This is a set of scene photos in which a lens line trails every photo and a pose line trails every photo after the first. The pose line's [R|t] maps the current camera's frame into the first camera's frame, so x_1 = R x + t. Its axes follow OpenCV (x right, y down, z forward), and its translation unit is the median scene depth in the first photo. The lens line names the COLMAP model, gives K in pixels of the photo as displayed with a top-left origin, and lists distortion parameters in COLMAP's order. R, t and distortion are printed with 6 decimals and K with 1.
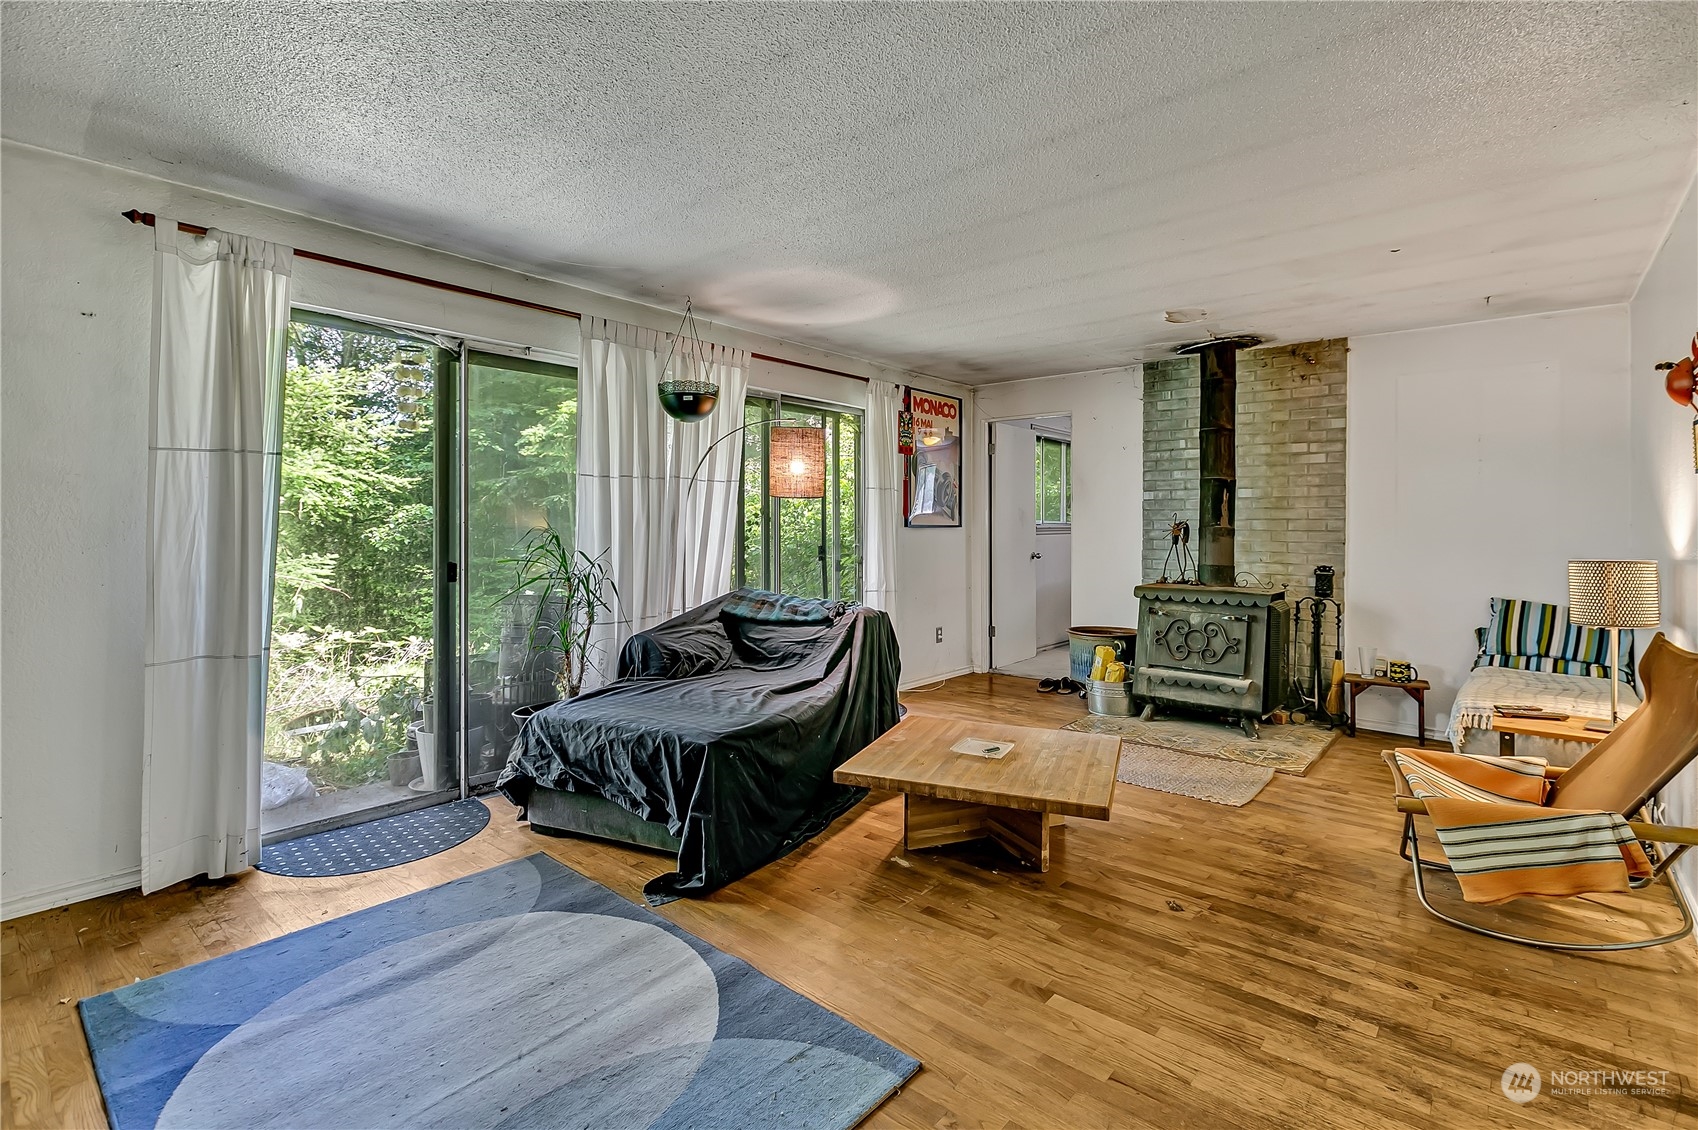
lens RADIAL K [[785.3, 0, 849.7], [0, 785.3, 527.6], [0, 0, 1]] dist [-0.000098, -0.000055]
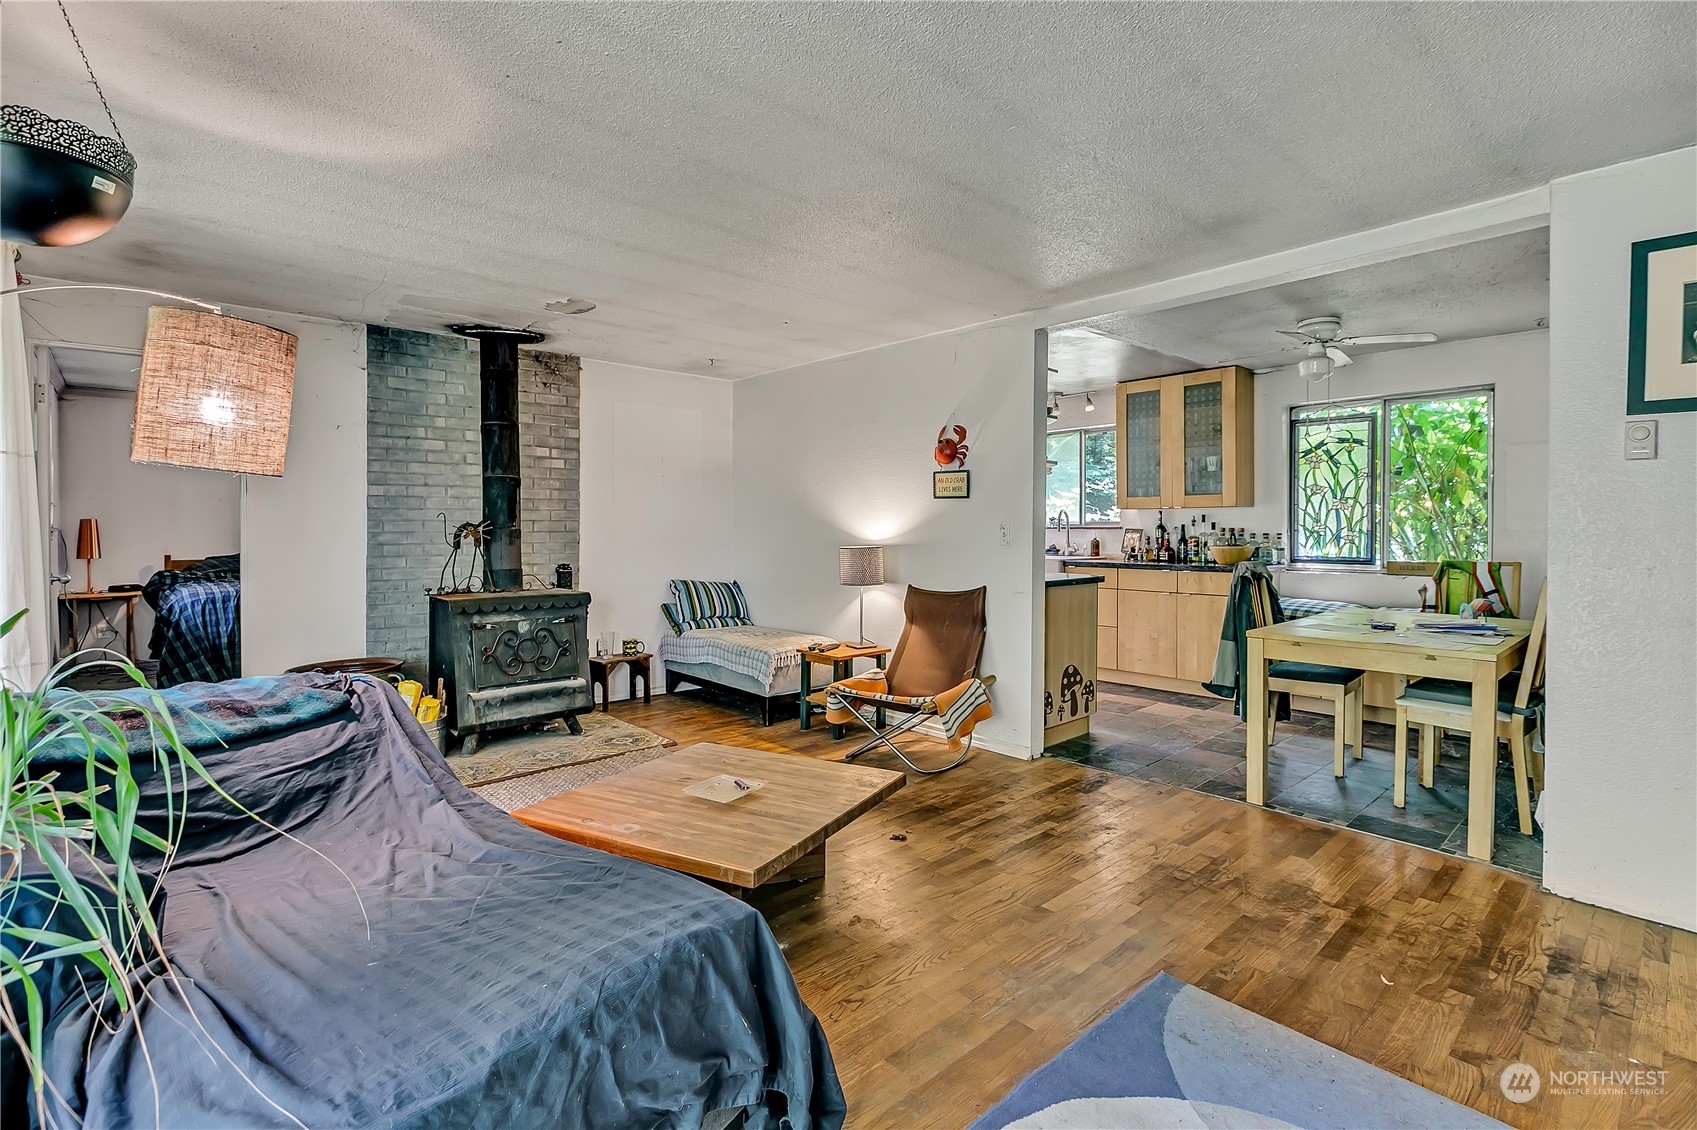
lens RADIAL K [[783.2, 0, 846.1], [0, 783.2, 537.5], [0, 0, 1]] dist [0.001065, 0.000279]
pose [[0.118794, -0.017853, 0.992758, -0.480298], [0.004699, 0.999837, 0.017418, -0.005396], [-0.992908, 0.002596, 0.118859, 0.559209]]
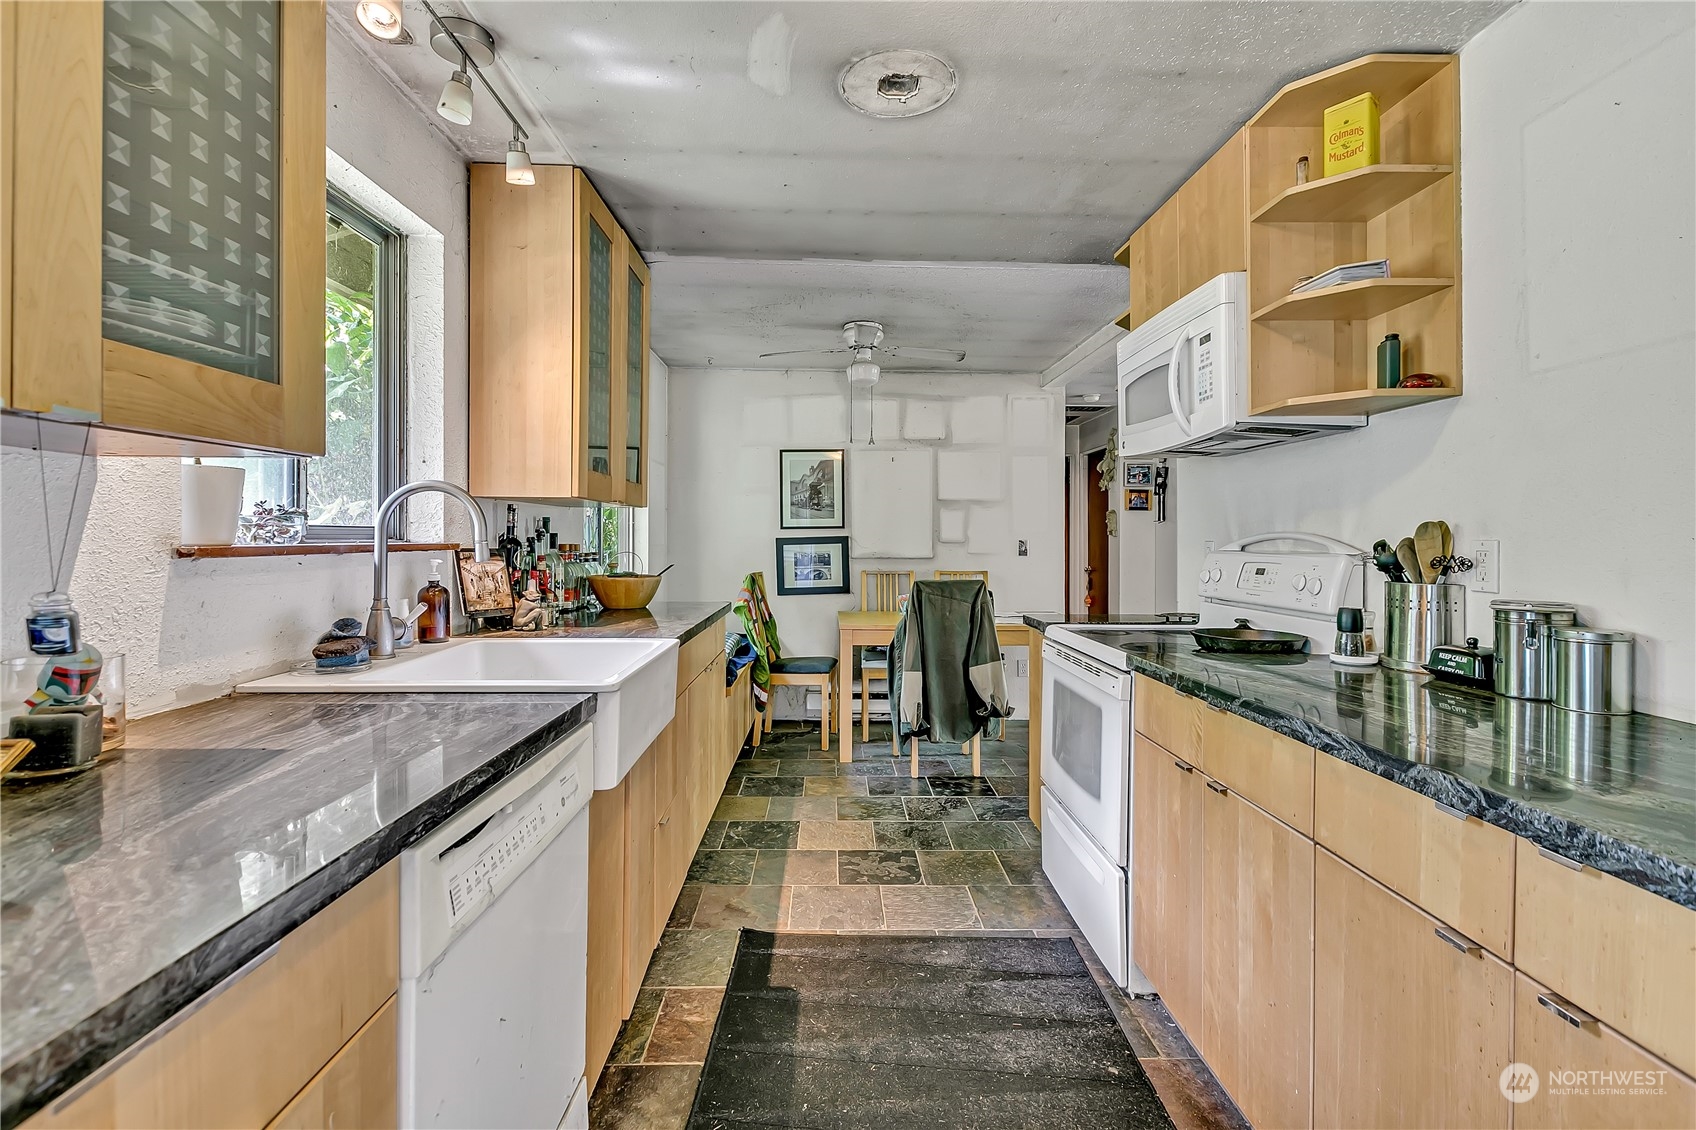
lens RADIAL K [[774.3, 0, 847.9], [0, 774.3, 533.0], [0, 0, 1]] dist [0.012173, -0.009754]
pose [[-0.743168, -0.012990, -0.668979, 1.294333], [-0.010133, 0.999915, -0.008159, -0.002254], [0.669028, 0.000716, -0.743237, 0.773856]]
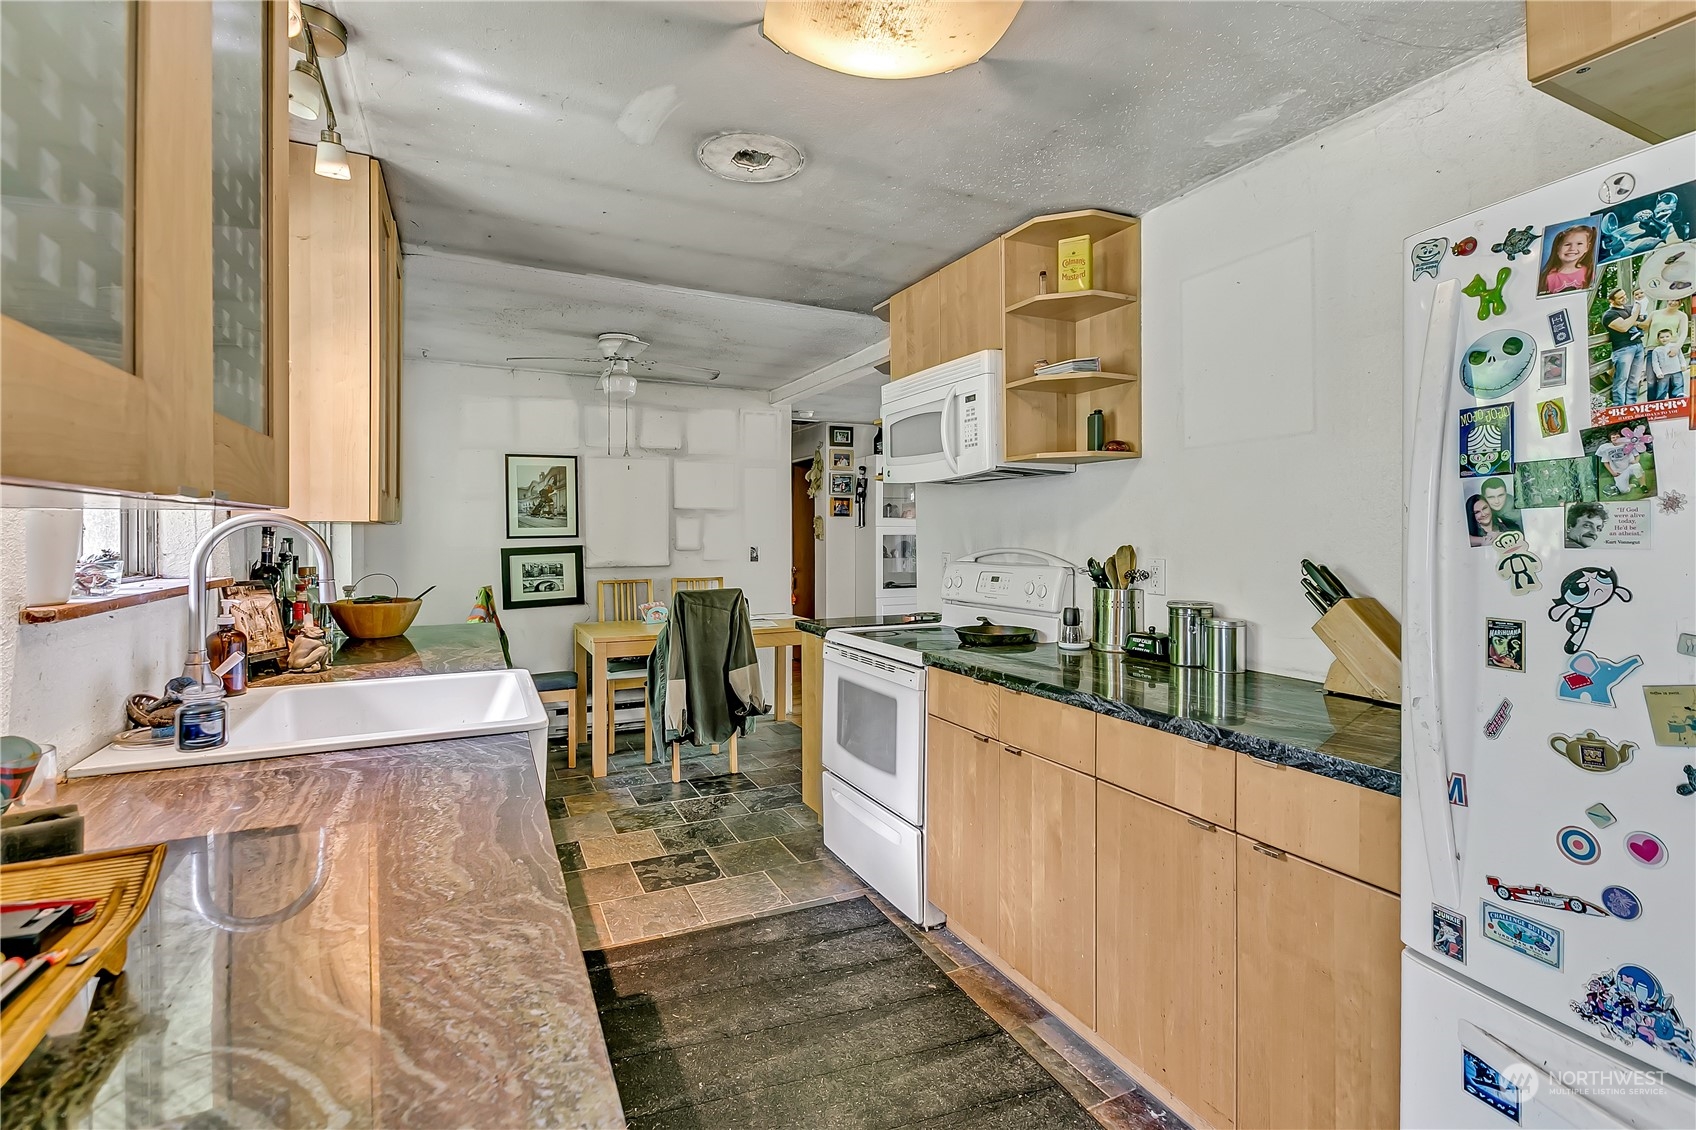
lens RADIAL K [[781.9, 0, 851.3], [0, 781.9, 531.8], [0, 0, 1]] dist [0.001502, 0.000281]
pose [[-0.395196, -0.006736, -0.918572, 1.414714], [-0.002390, 0.999977, -0.006305, -0.021525], [0.918594, -0.000296, -0.395203, 0.716676]]
